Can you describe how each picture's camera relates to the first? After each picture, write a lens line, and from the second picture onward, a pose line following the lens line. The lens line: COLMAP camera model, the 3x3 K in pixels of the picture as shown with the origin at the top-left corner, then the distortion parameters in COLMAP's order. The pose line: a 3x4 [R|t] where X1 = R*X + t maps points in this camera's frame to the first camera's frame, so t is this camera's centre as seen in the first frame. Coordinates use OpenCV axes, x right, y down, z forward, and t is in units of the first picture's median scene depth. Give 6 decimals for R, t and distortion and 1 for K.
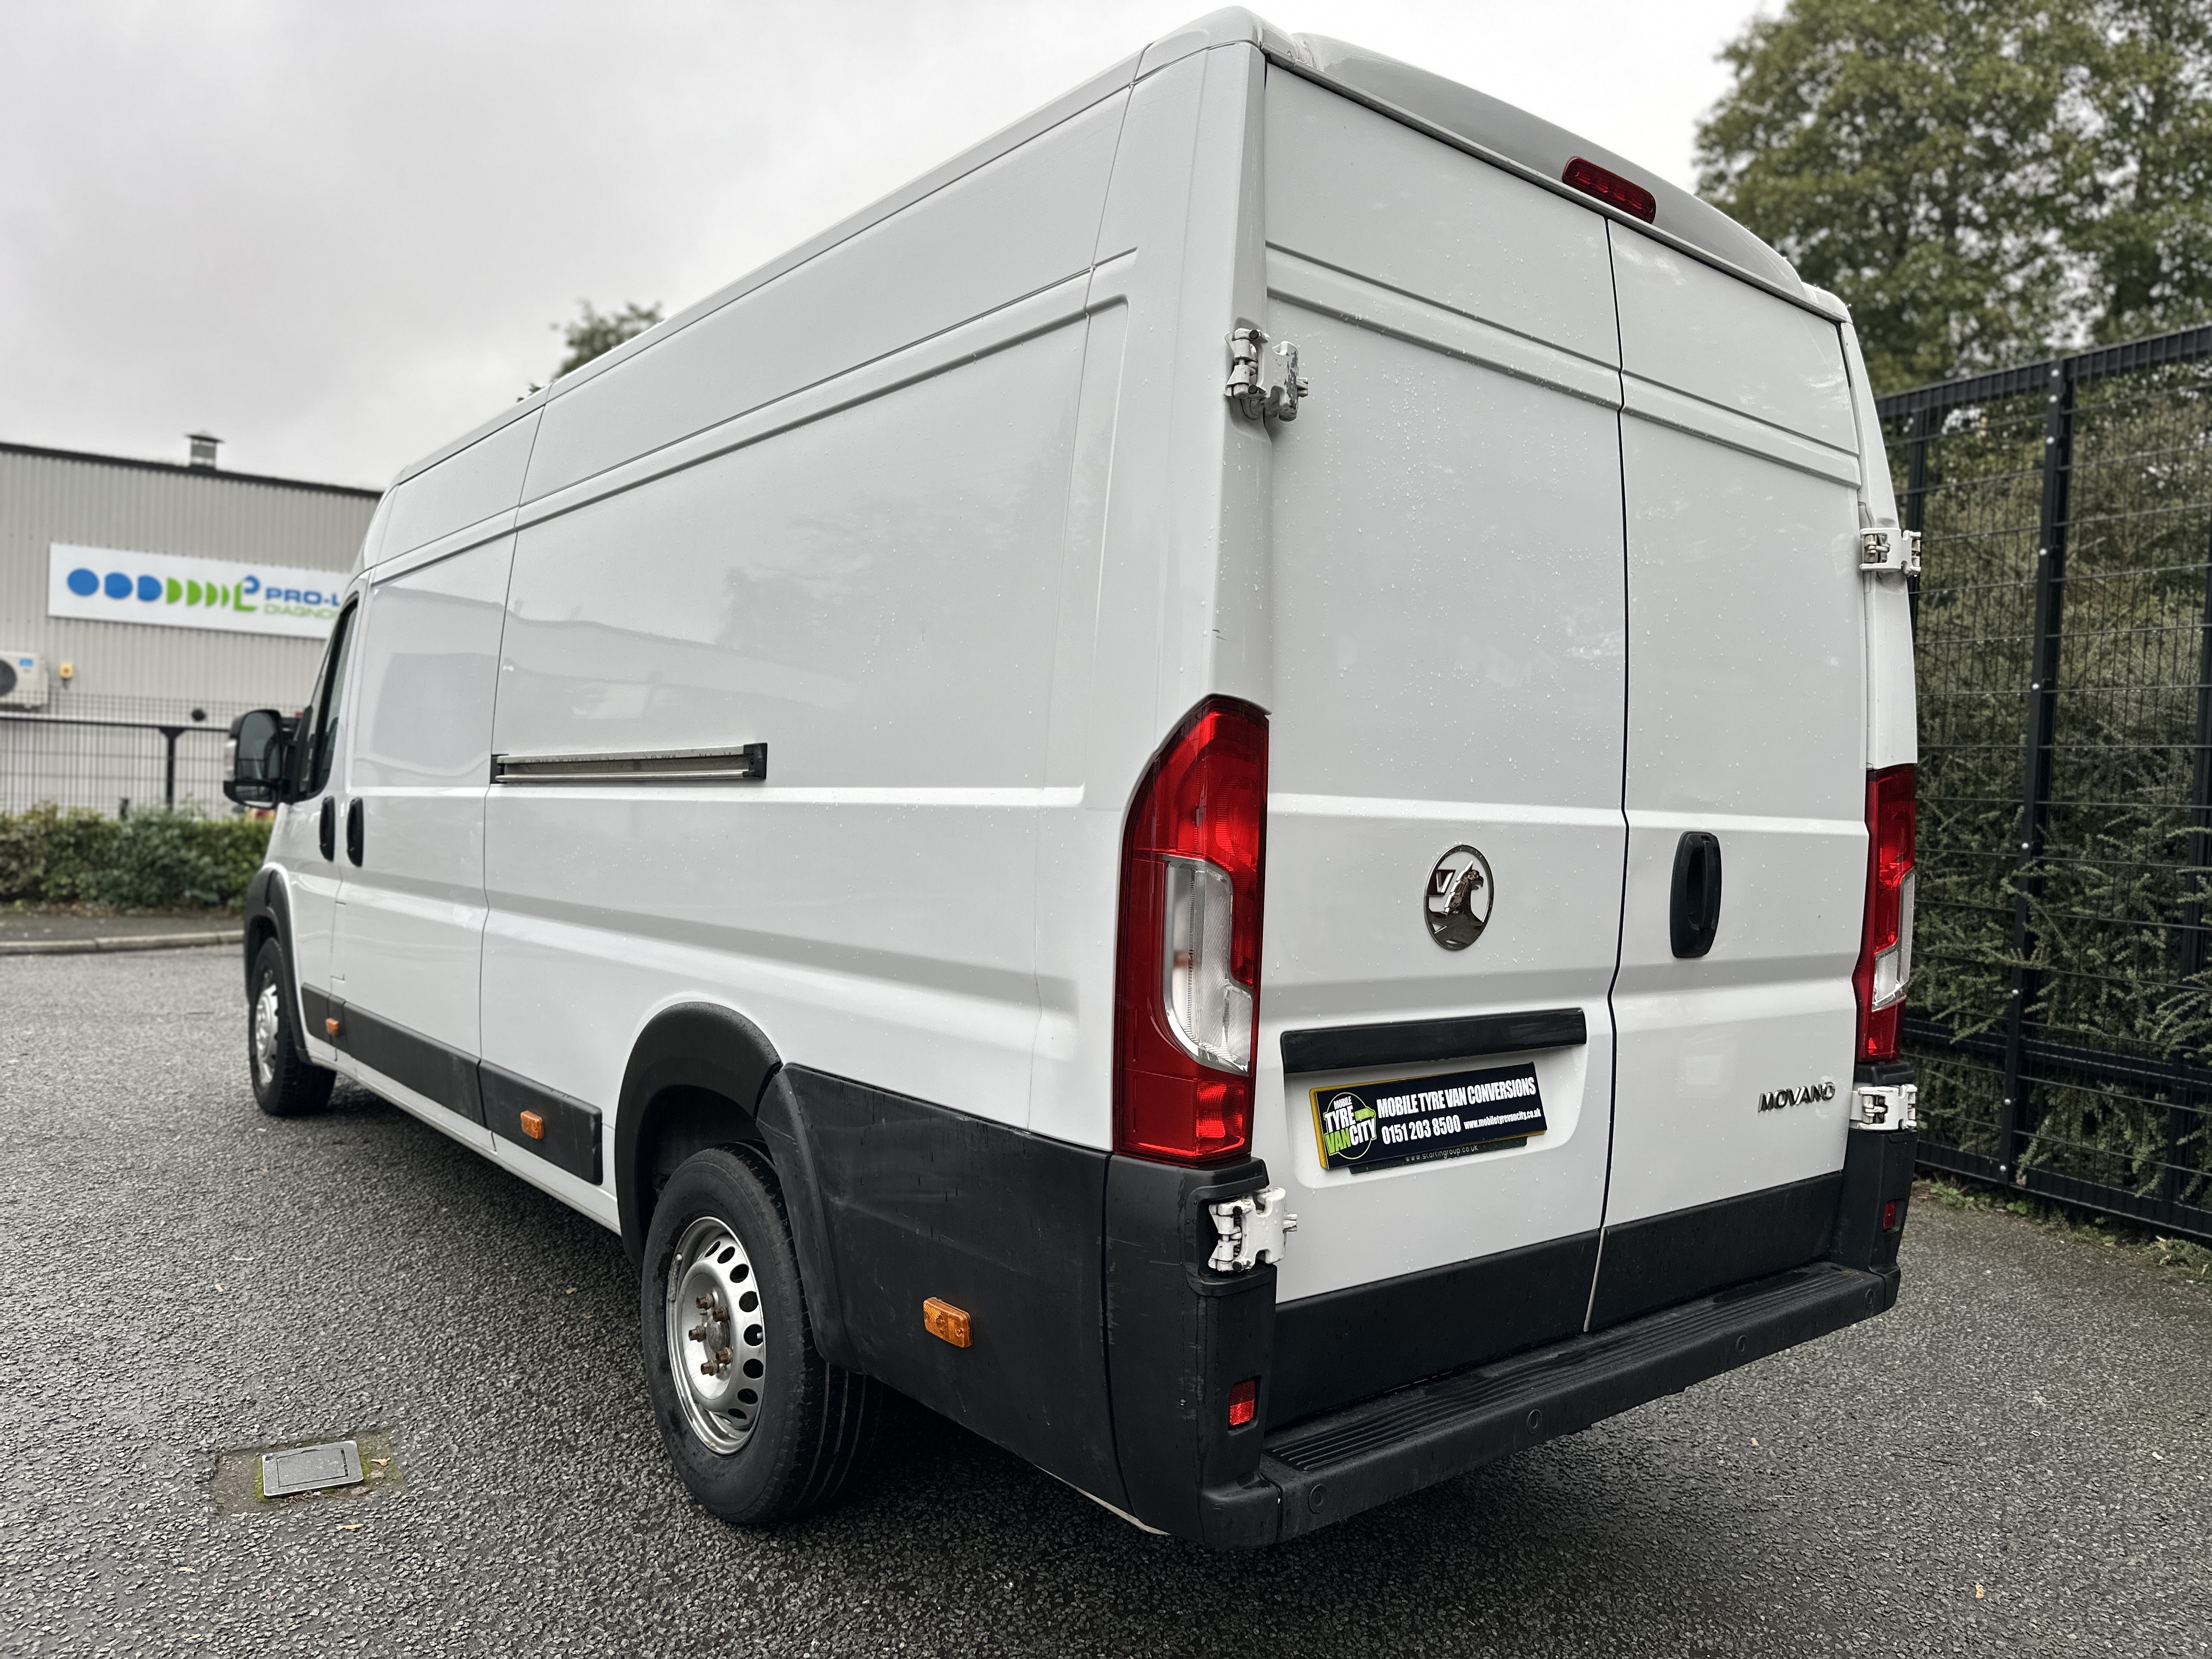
lens RADIAL K [[1557.5, 0, 1104.1], [0, 1557.5, 817.3], [0, 0, 1]] dist [0.115057, -0.132509]
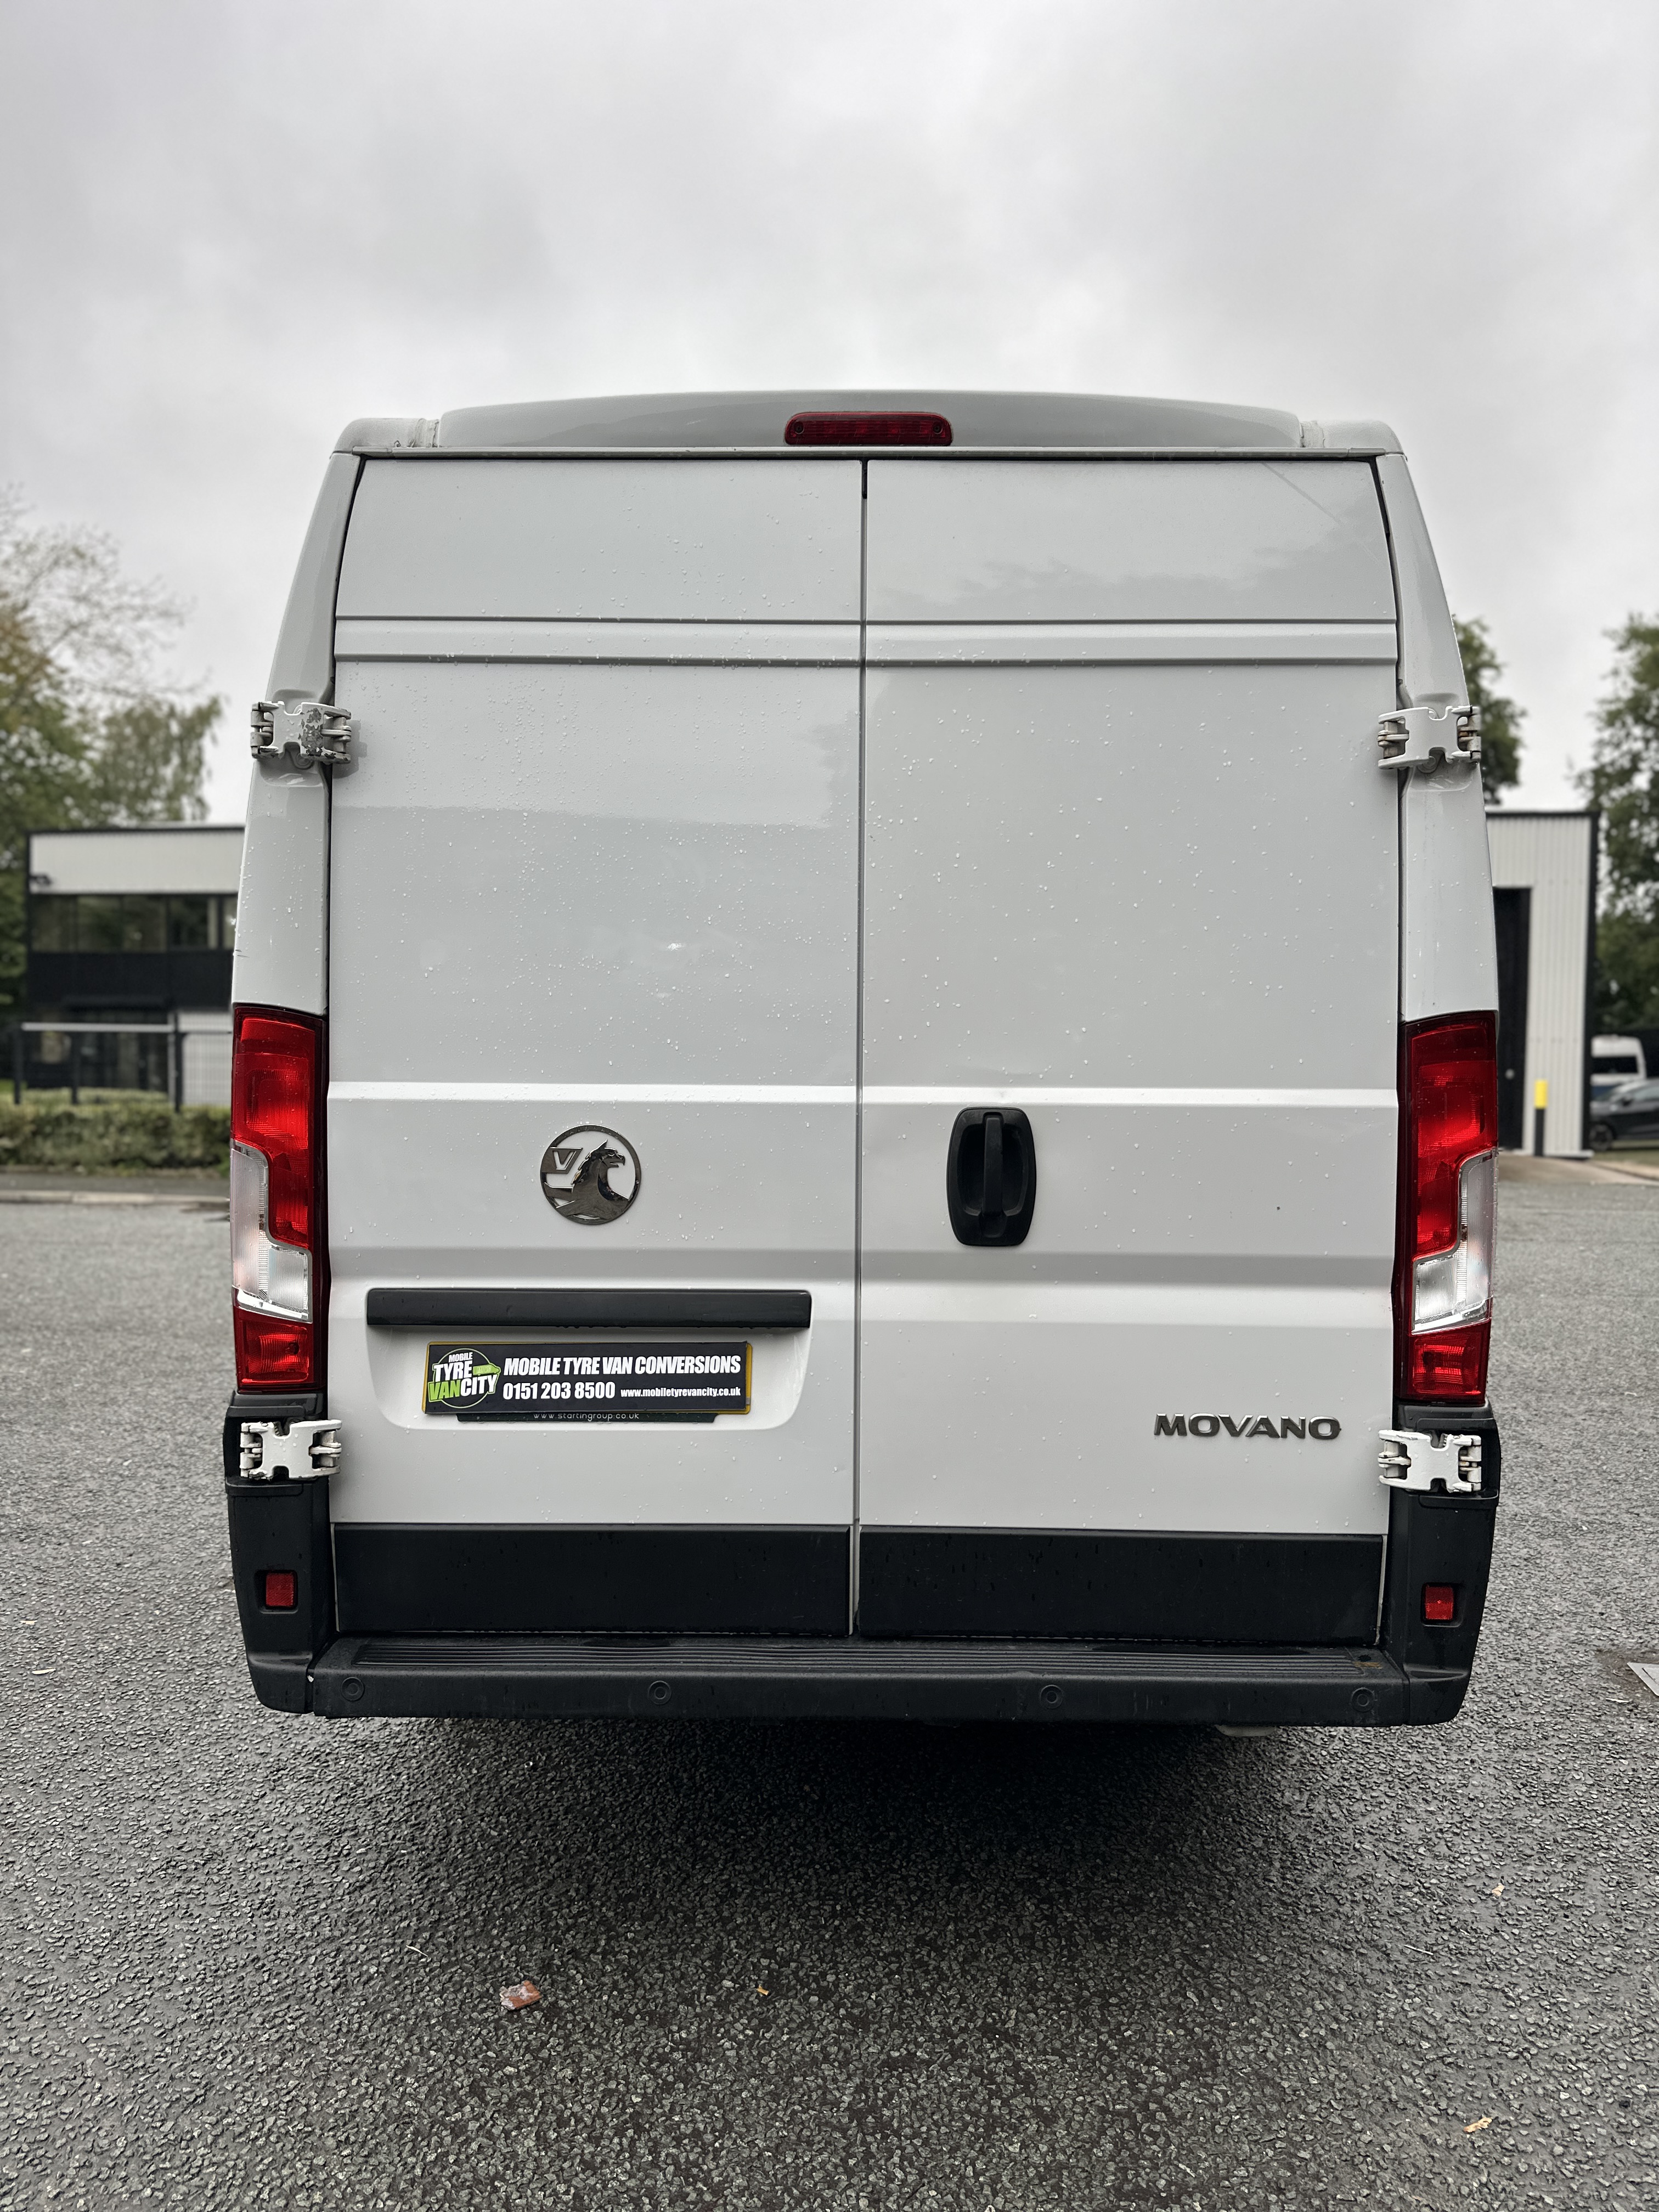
lens RADIAL K [[1557.5, 0, 829.5], [0, 1557.5, 1106.0], [0, 0, 1]] dist [0.115057, -0.132509]
pose [[0.764428, -0.018246, -0.644451, 0.976680], [0.019160, 0.999801, -0.005580, 0.013027], [0.644424, -0.008082, 0.764625, 0.284808]]
